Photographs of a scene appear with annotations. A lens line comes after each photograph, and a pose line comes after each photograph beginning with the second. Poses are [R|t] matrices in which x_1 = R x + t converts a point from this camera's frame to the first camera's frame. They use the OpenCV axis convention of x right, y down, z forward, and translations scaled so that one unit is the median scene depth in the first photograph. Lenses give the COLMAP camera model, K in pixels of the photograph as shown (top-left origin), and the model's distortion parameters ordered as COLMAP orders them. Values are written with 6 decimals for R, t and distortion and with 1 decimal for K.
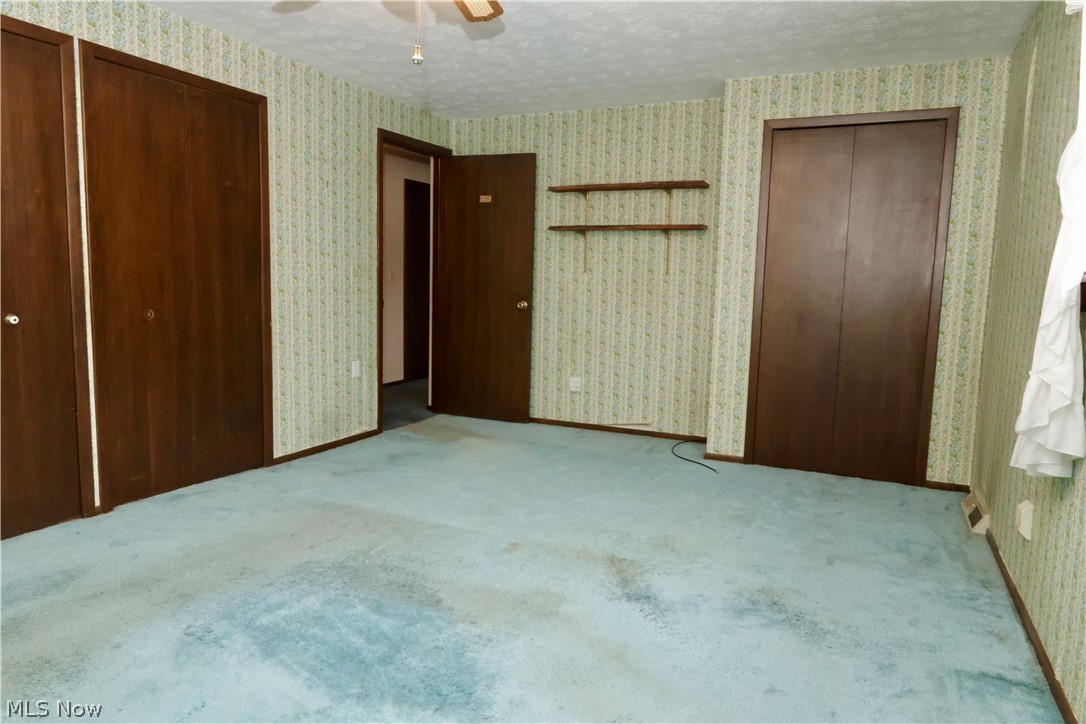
lens RADIAL K [[708.4, 0, 550.0], [0, 708.4, 362.0], [0, 0, 1]] dist [0.001194, 0.005786]
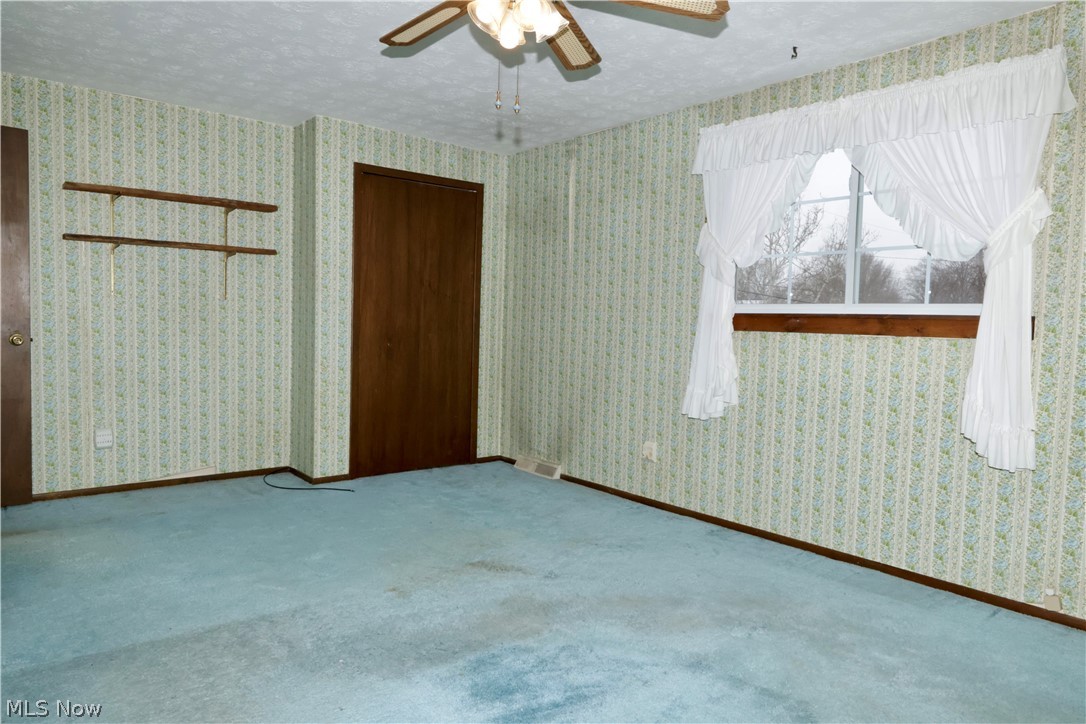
lens RADIAL K [[708.4, 0, 553.2], [0, 708.4, 363.8], [0, 0, 1]] dist [0.001194, 0.005786]
pose [[0.431458, -0.073004, 0.899174, -0.502833], [0.088967, 0.995305, 0.038118, -0.040037], [-0.897735, 0.063551, 0.435927, 0.234746]]
